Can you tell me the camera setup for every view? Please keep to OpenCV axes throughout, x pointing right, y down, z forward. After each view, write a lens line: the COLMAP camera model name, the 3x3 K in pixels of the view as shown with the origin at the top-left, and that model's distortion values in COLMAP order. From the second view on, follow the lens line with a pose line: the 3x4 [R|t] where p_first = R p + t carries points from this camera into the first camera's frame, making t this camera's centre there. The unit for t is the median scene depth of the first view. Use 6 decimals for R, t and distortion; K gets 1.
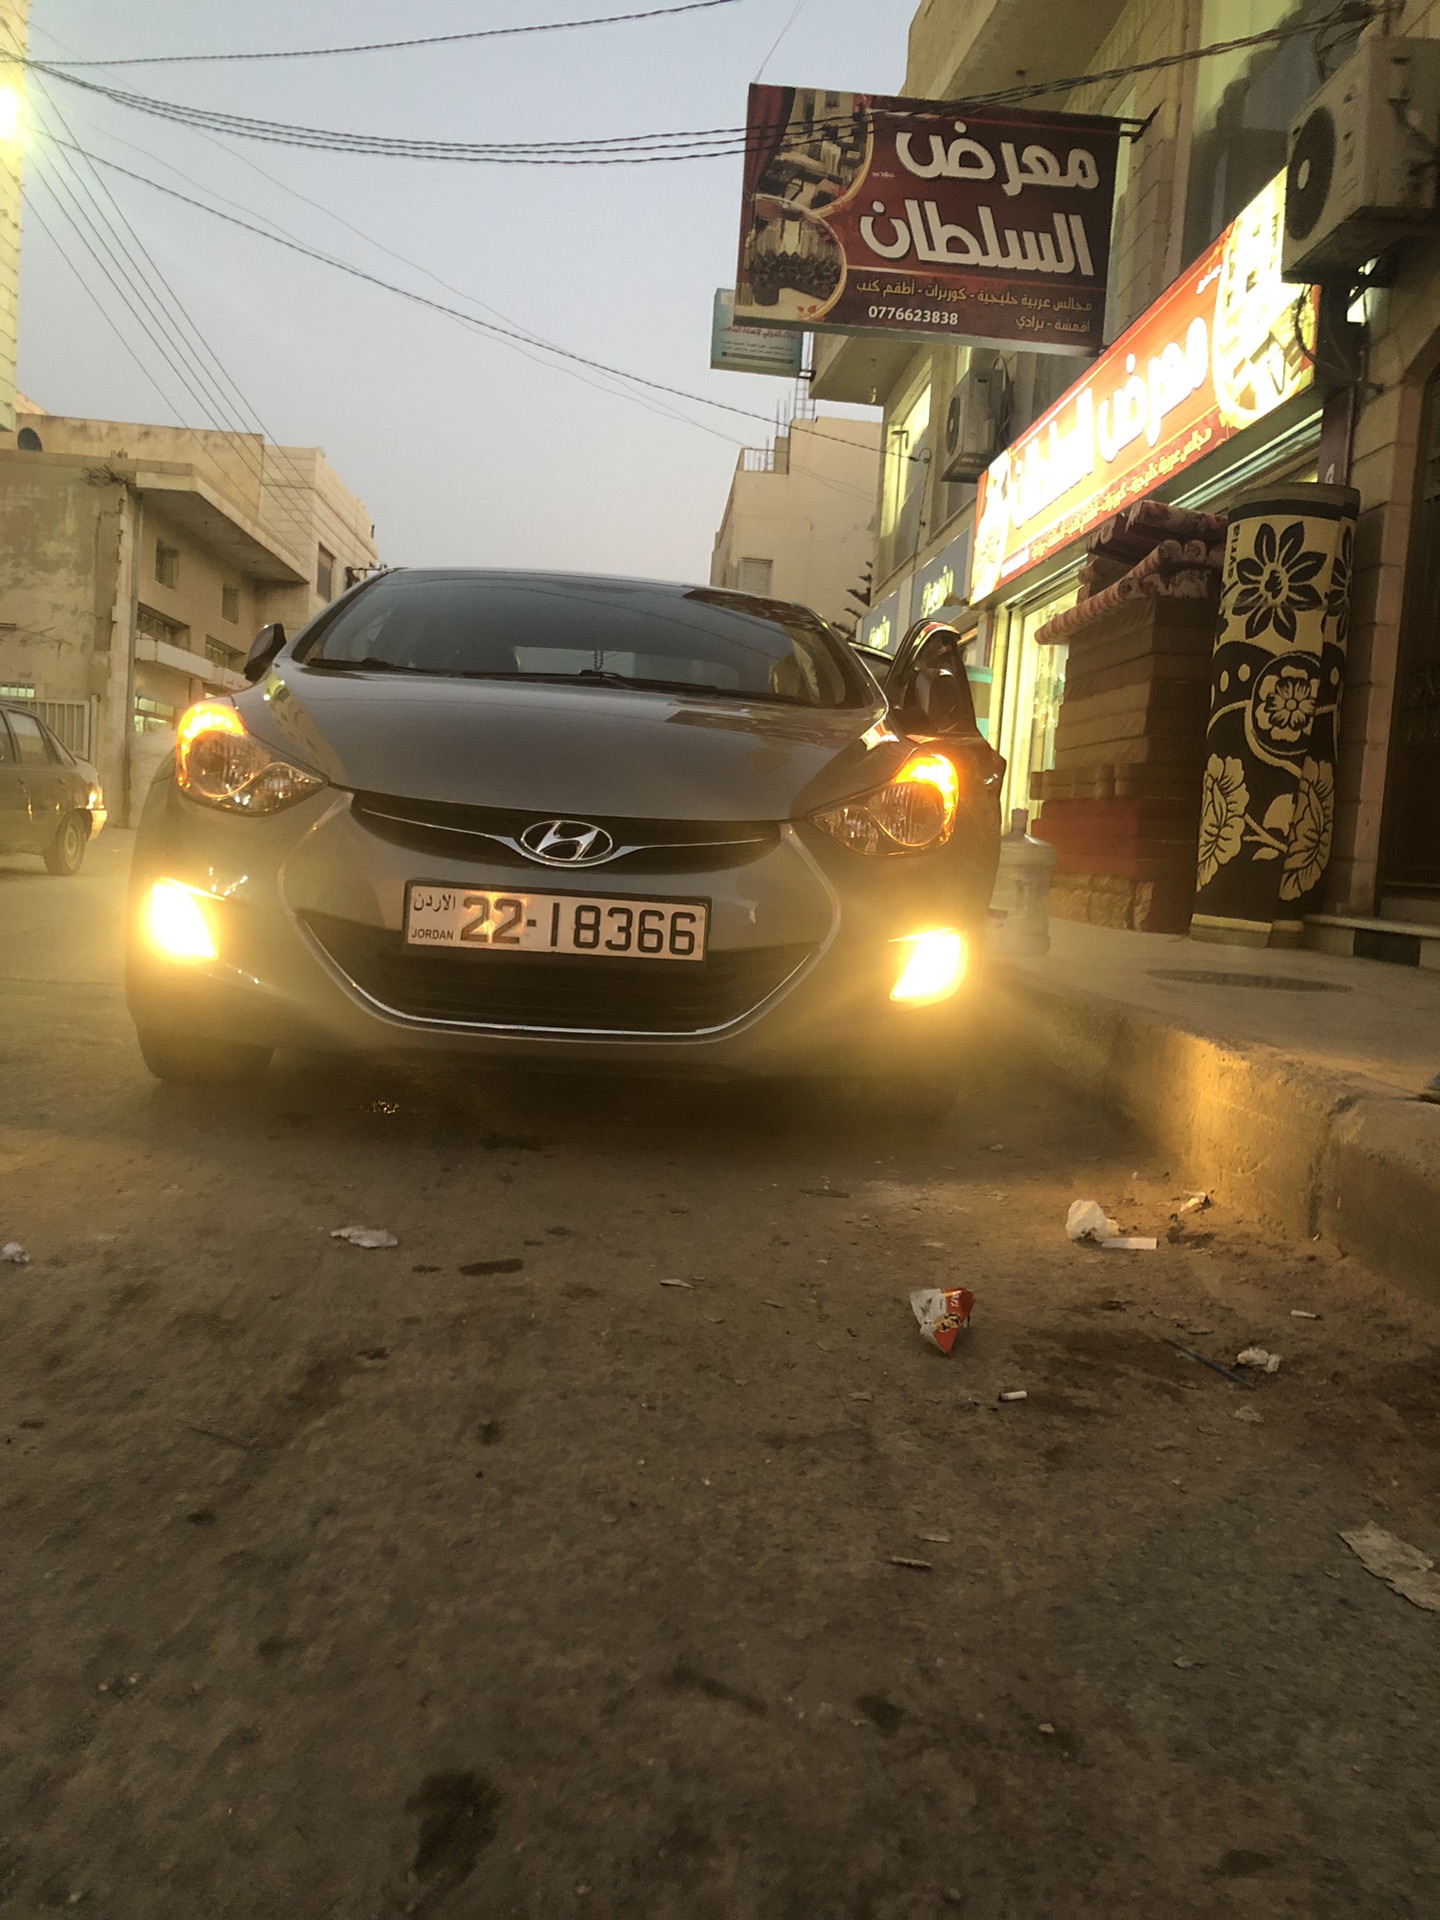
lens RADIAL K [[1567.5, 0, 728.1], [0, 1567.5, 930.6], [0, 0, 1]] dist [0.029367, -0.012047]
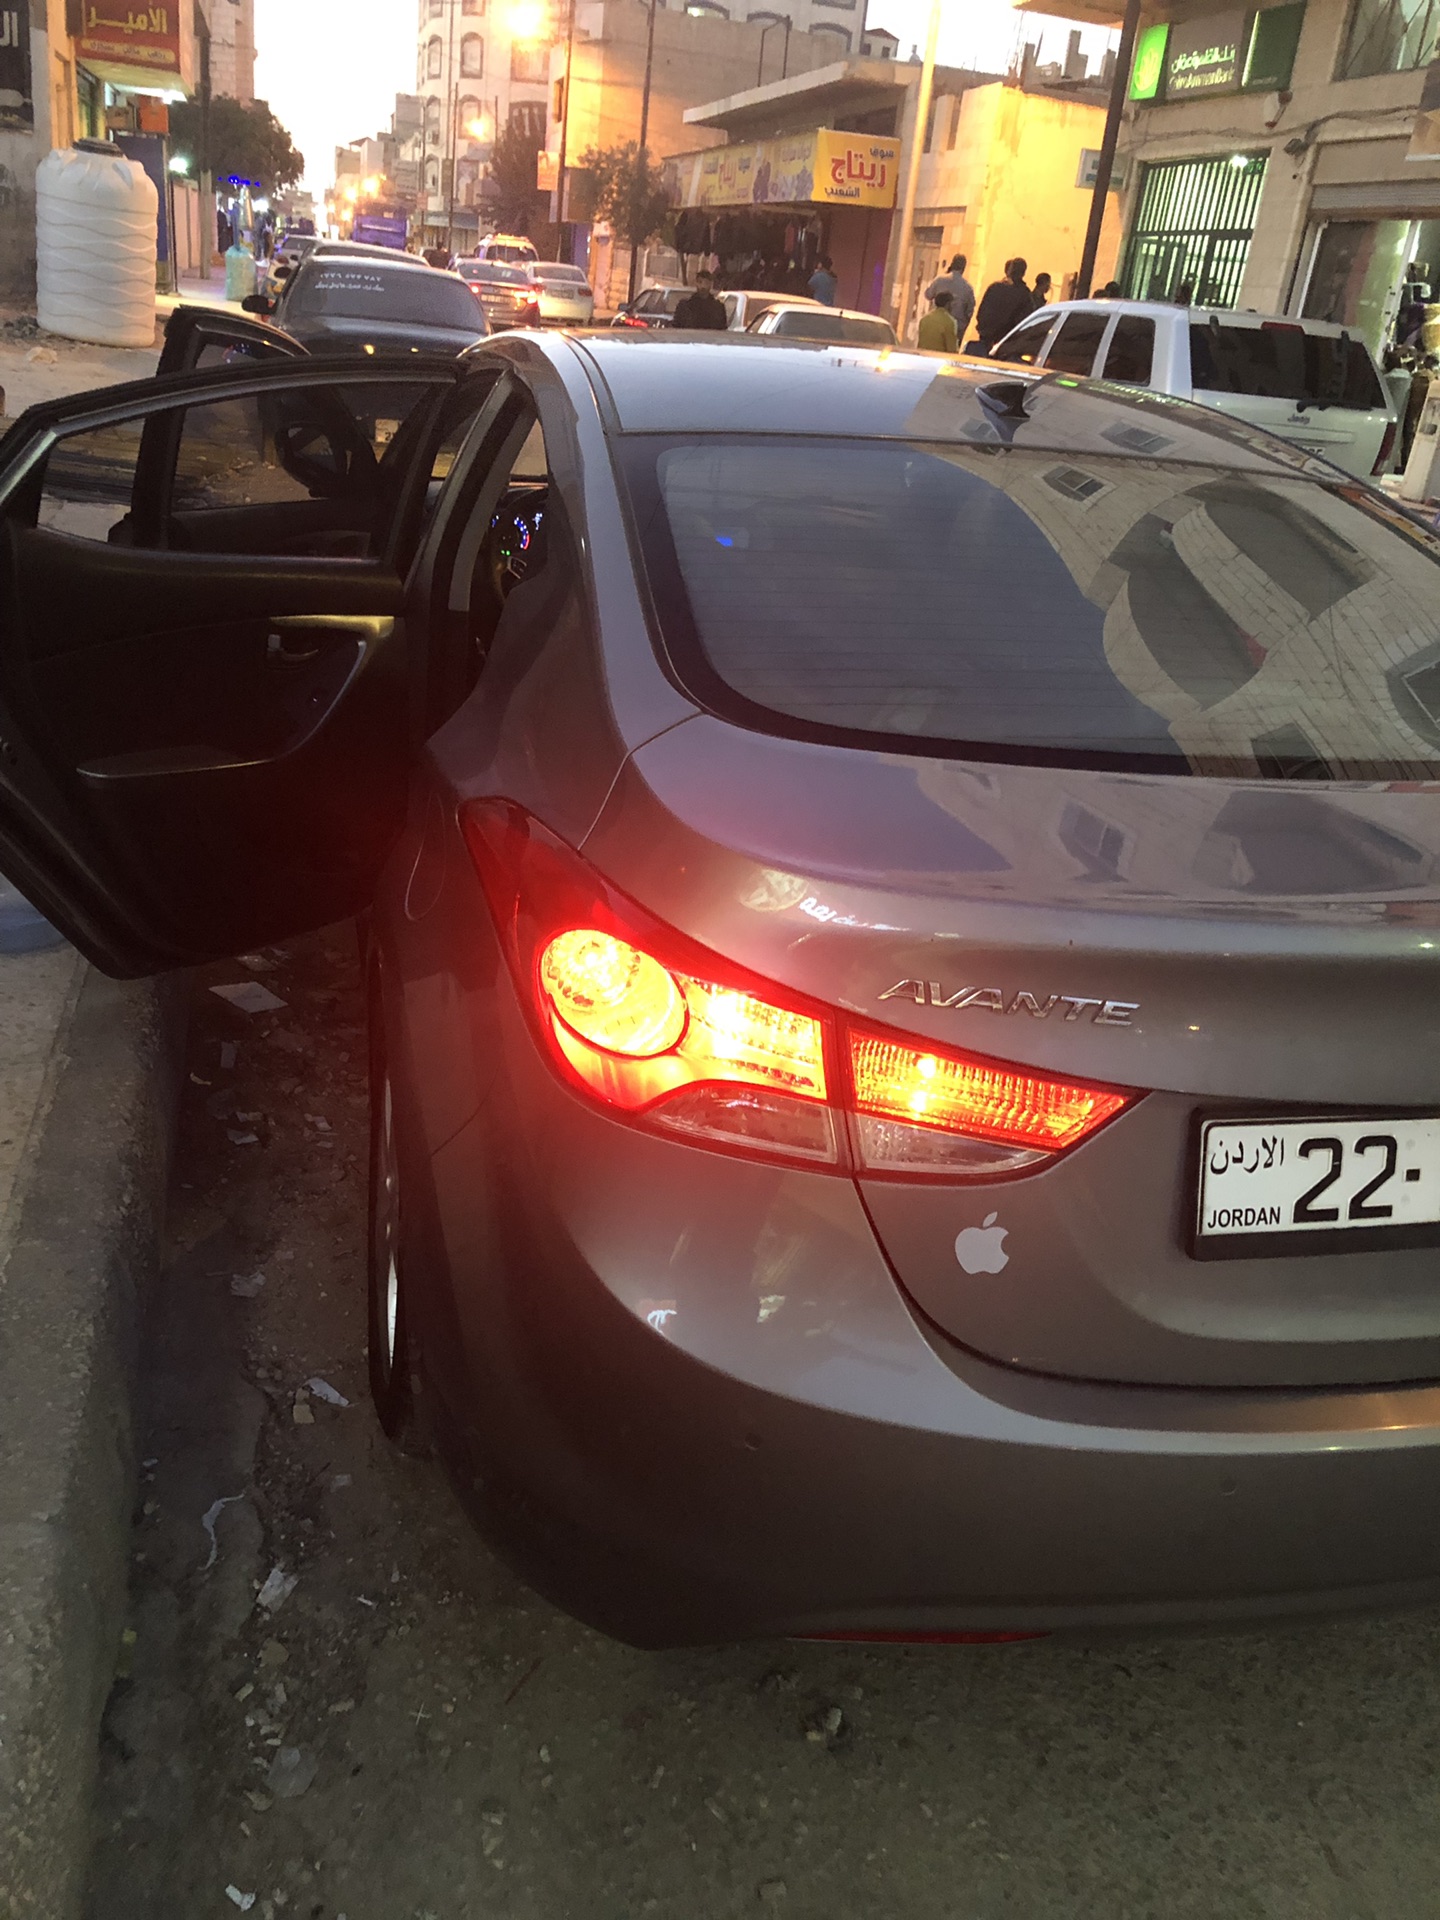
lens RADIAL K [[1567.5, 0, 722.6], [0, 1567.5, 941.9], [0, 0, 1]] dist [0.029367, -0.012047]
pose [[0.975689, -0.062819, 0.209965, -0.179017], [0.023030, 0.982125, 0.186818, -0.072286], [-0.217948, -0.177441, 0.959695, 0.224835]]
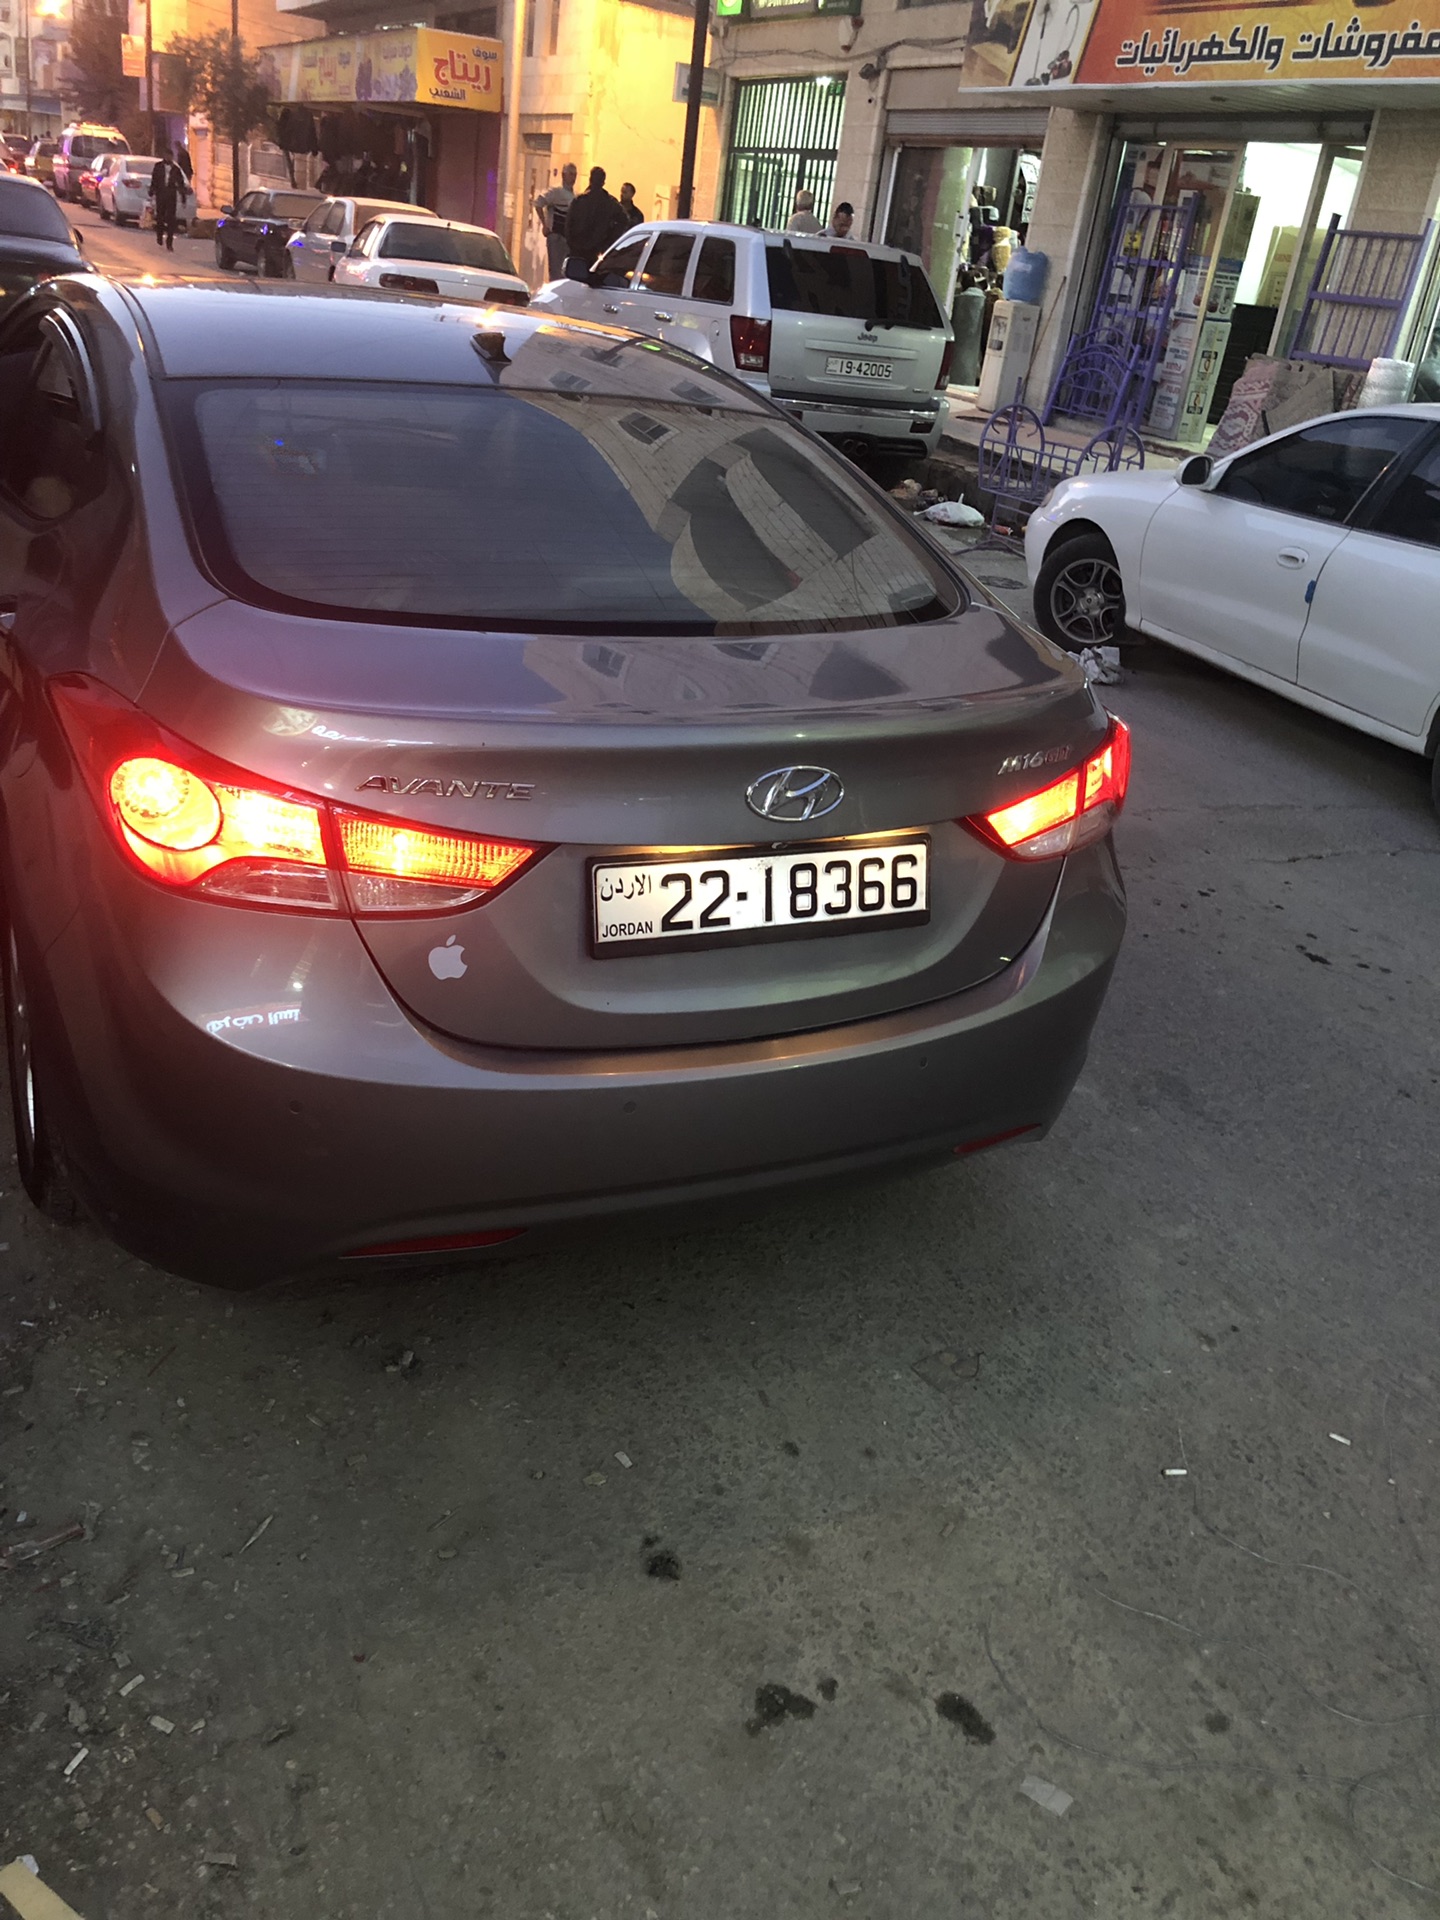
lens RADIAL K [[1567.5, 0, 717.6], [0, 1567.5, 946.7], [0, 0, 1]] dist [0.029367, -0.012047]
pose [[0.907781, -0.146215, 0.393134, -0.175745], [0.048655, 0.967654, 0.247544, -0.068192], [-0.416613, -0.205588, 0.885532, 0.126738]]
